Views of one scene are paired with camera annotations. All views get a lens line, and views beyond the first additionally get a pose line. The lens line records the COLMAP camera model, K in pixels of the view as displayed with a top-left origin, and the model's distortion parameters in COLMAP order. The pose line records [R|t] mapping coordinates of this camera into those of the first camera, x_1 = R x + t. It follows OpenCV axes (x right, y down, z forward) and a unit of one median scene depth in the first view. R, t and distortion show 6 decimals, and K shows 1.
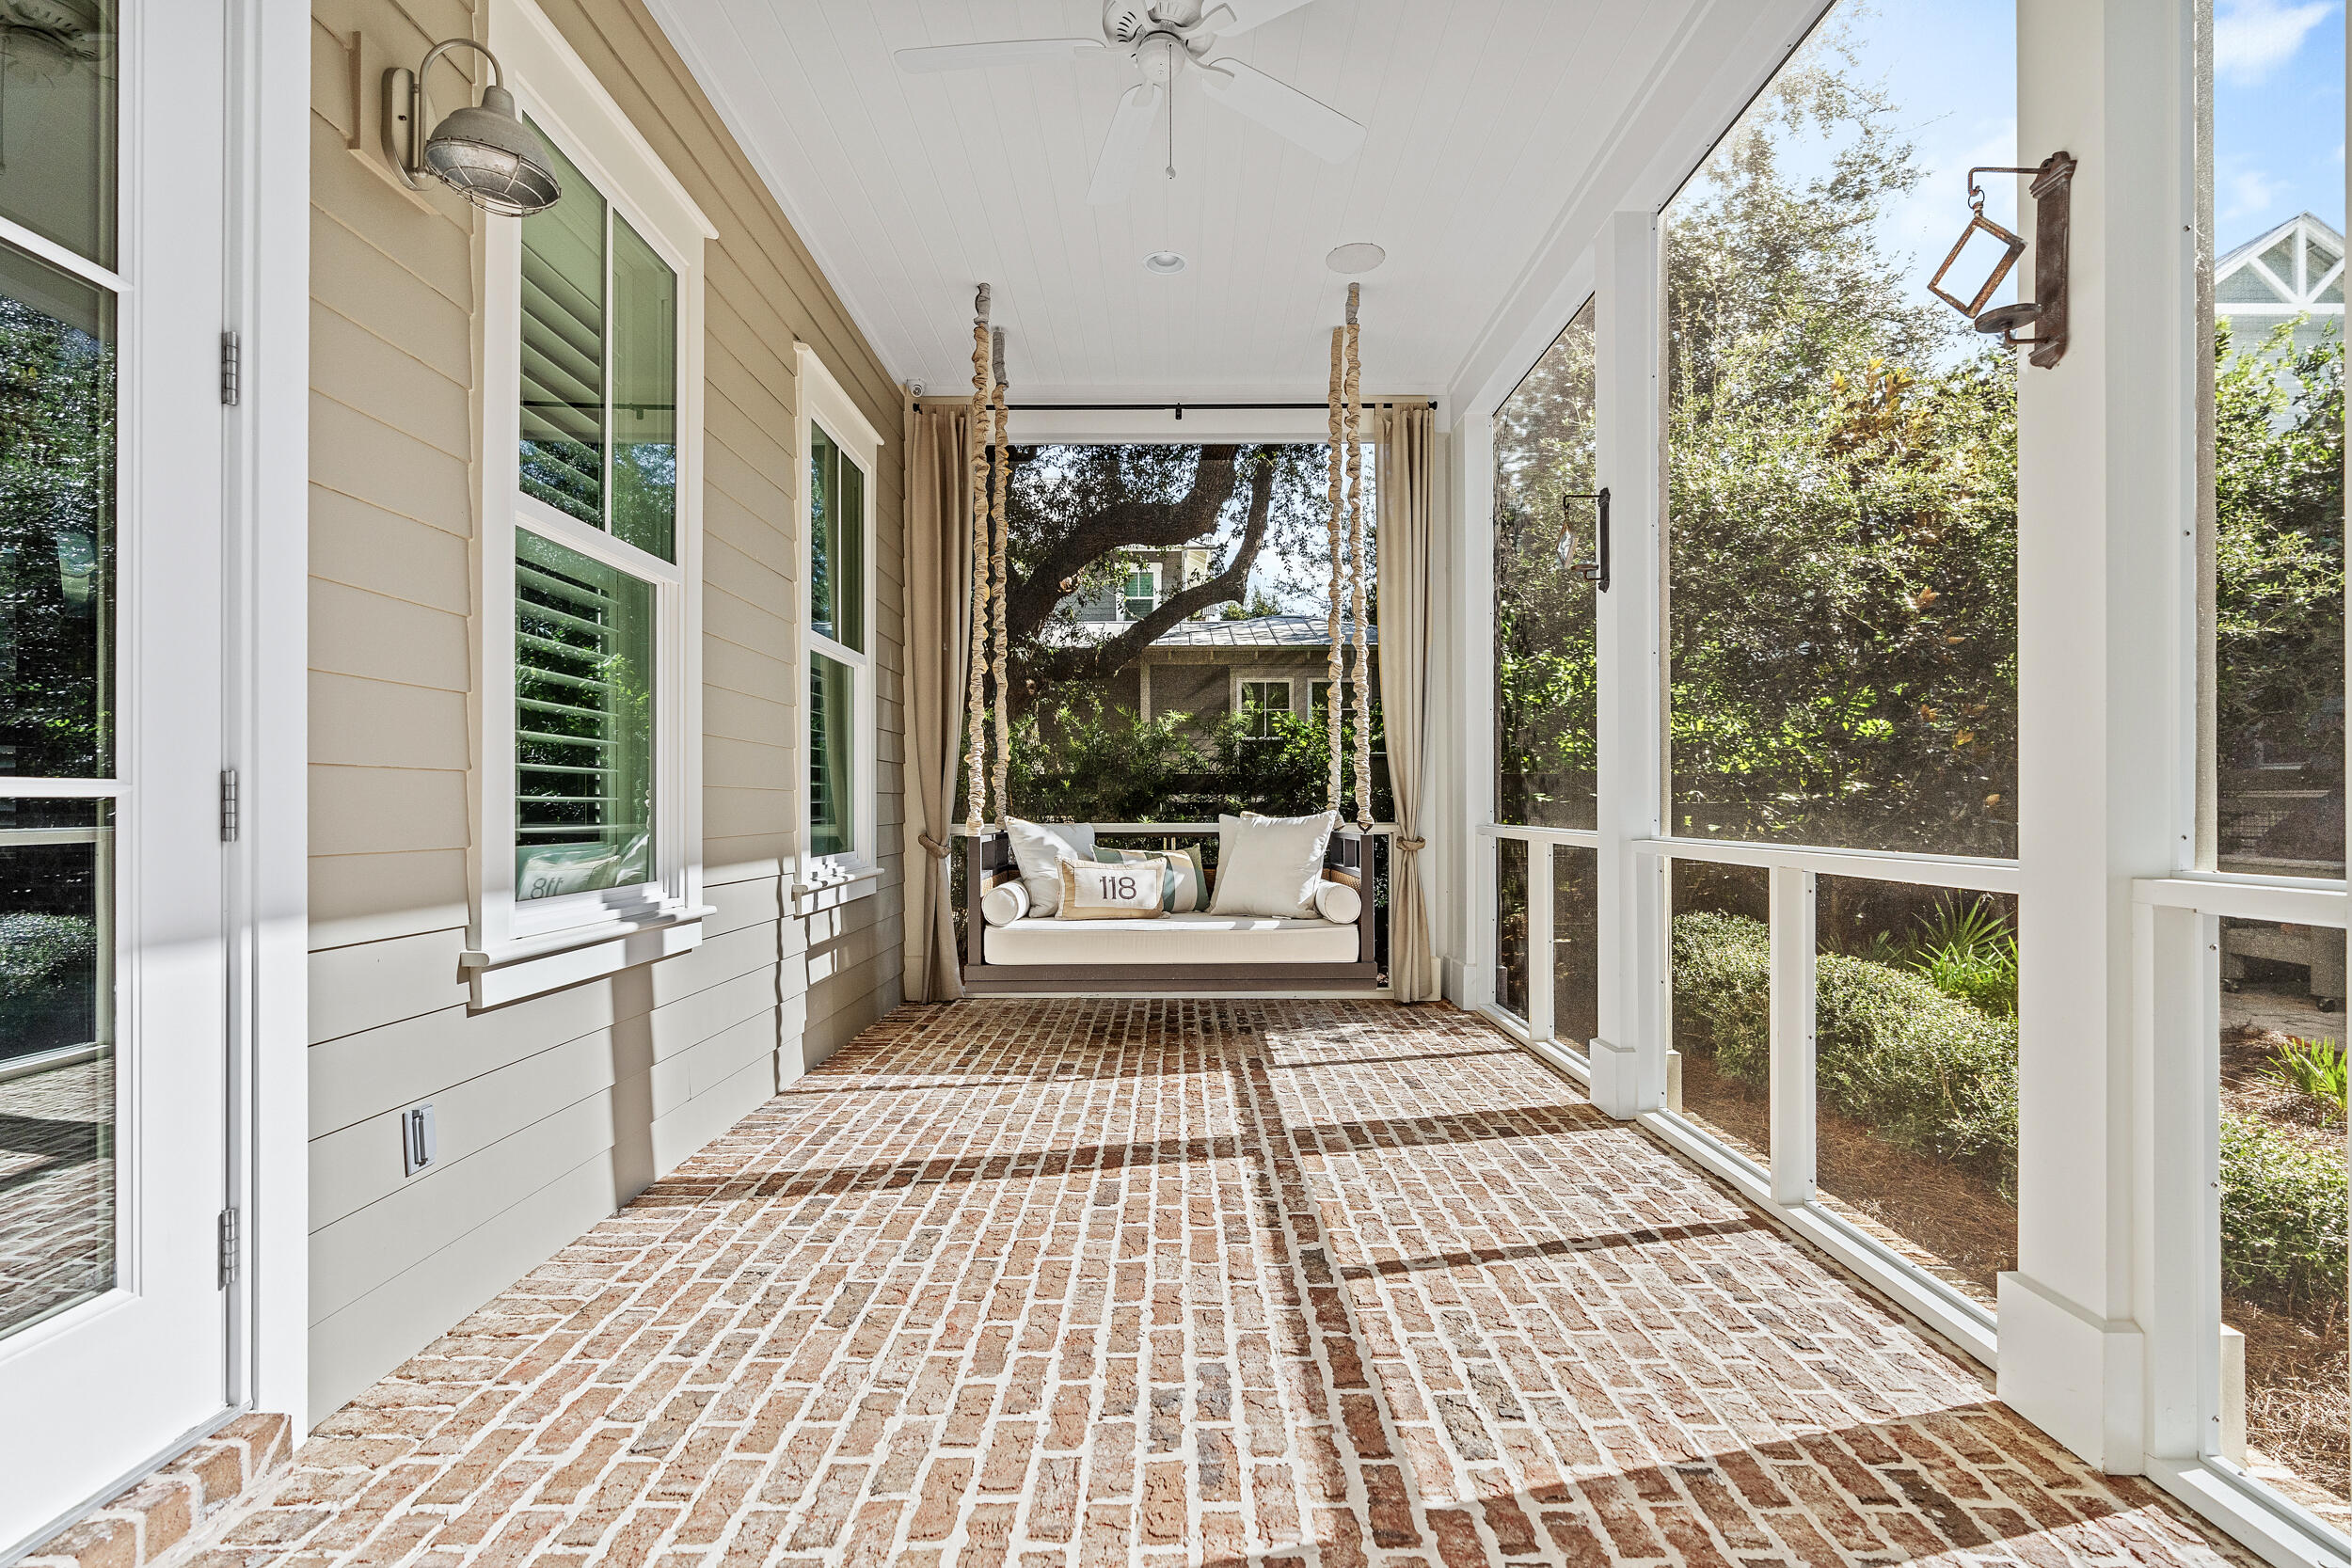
lens RADIAL K [[1094.8, 0, 1183.0], [0, 1094.8, 793.6], [0, 0, 1]] dist [-0.001664, -0.000112]
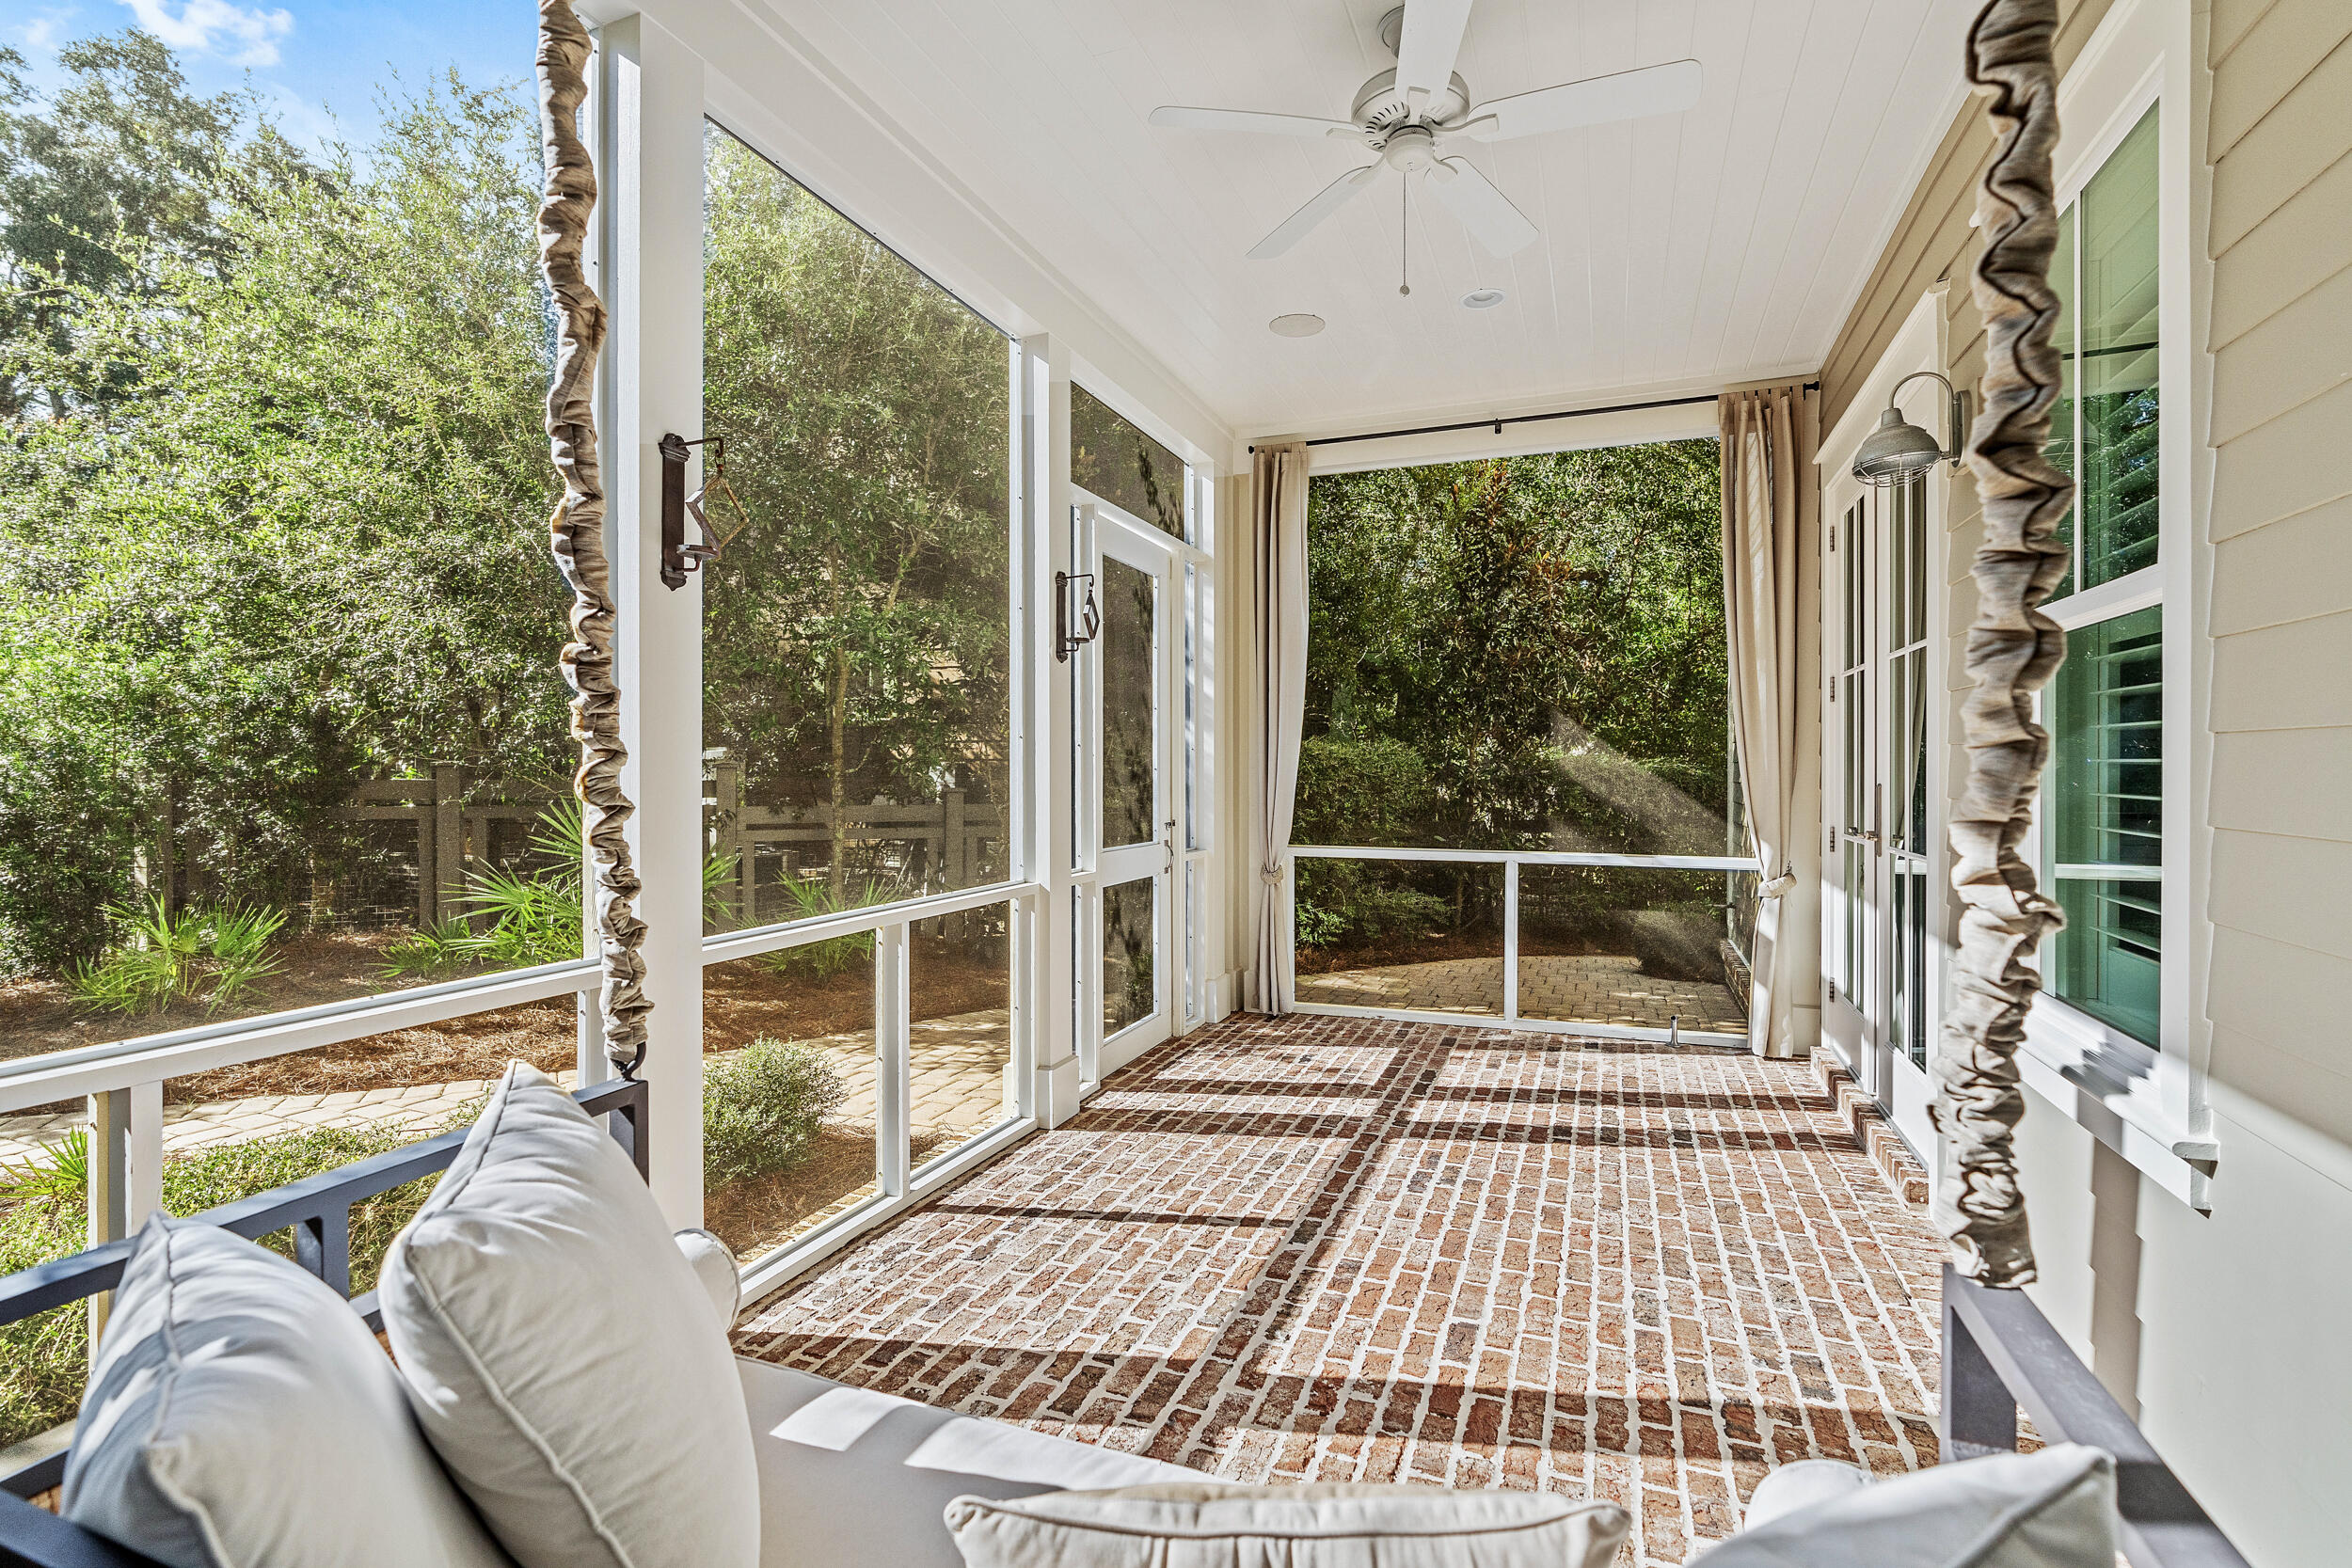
lens RADIAL K [[1094.8, 0, 1189.3], [0, 1094.8, 777.6], [0, 0, 1]] dist [-0.001664, -0.000112]
pose [[-0.931991, -0.001534, 0.362478, -0.198114], [-0.002716, 0.999993, -0.002753, -0.092671], [-0.362471, -0.003550, -0.931988, 2.045838]]
